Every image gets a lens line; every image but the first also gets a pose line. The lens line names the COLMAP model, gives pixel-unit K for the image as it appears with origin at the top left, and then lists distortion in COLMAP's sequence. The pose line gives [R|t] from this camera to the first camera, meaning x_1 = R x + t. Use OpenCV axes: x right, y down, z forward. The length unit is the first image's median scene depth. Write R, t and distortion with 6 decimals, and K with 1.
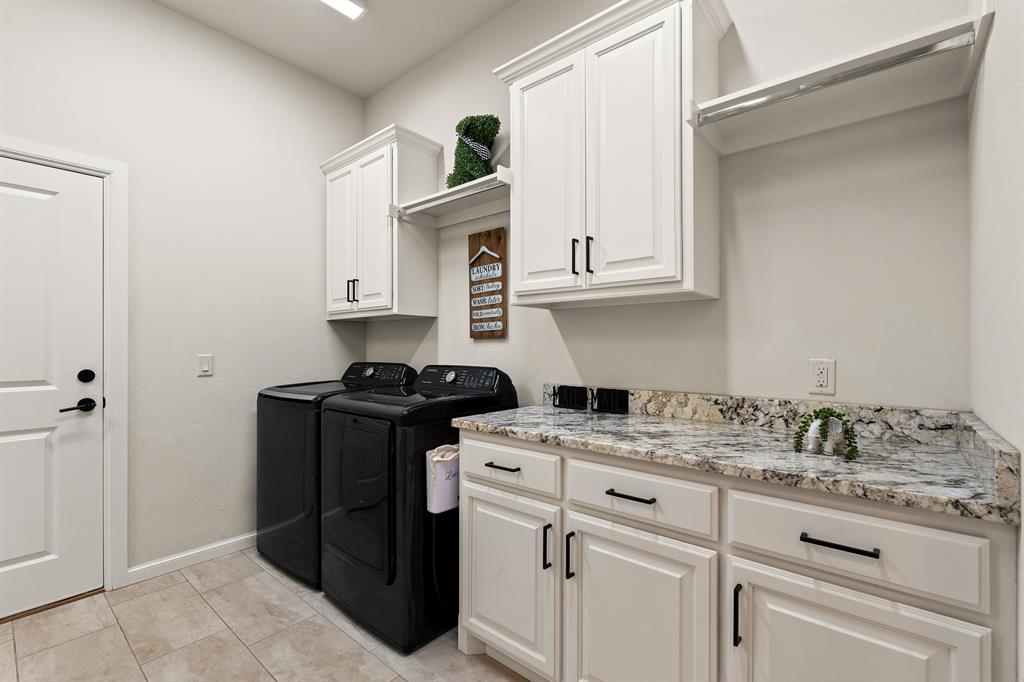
lens RADIAL K [[450.8, 0, 513.3], [0, 450.8, 343.3], [0, 0, 1]] dist [-0.003217, 0.000025]
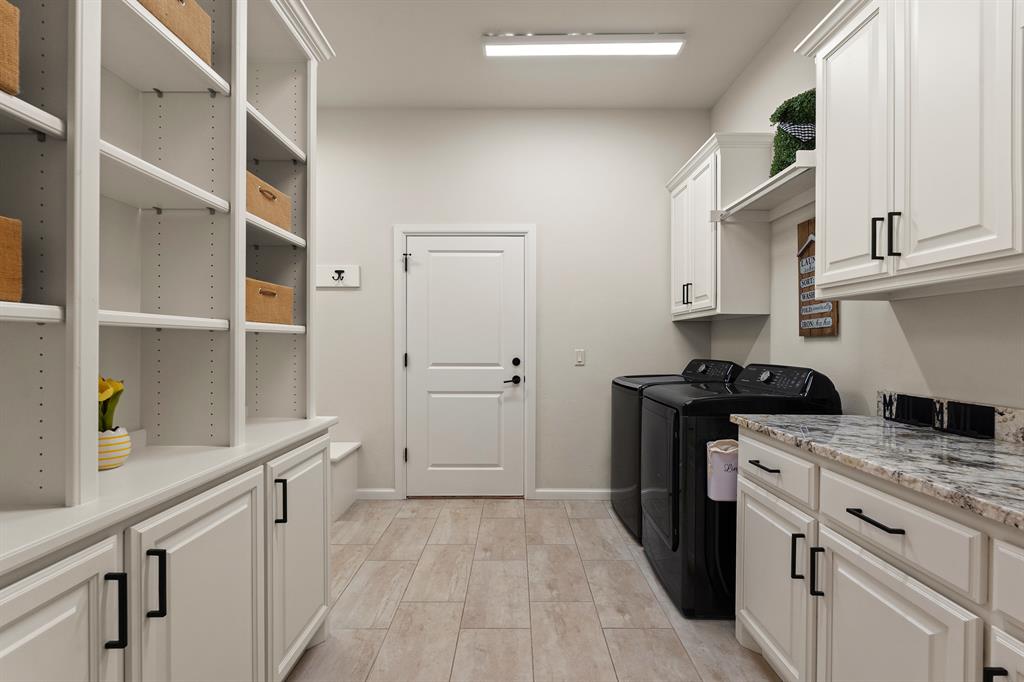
lens RADIAL K [[450.8, 0, 510.5], [0, 450.8, 342.8], [0, 0, 1]] dist [-0.003217, 0.000025]
pose [[0.638708, 0.003274, -0.769443, 0.297960], [-0.000895, 0.999993, 0.003512, -0.000972], [0.769449, -0.001554, 0.638706, -0.050047]]
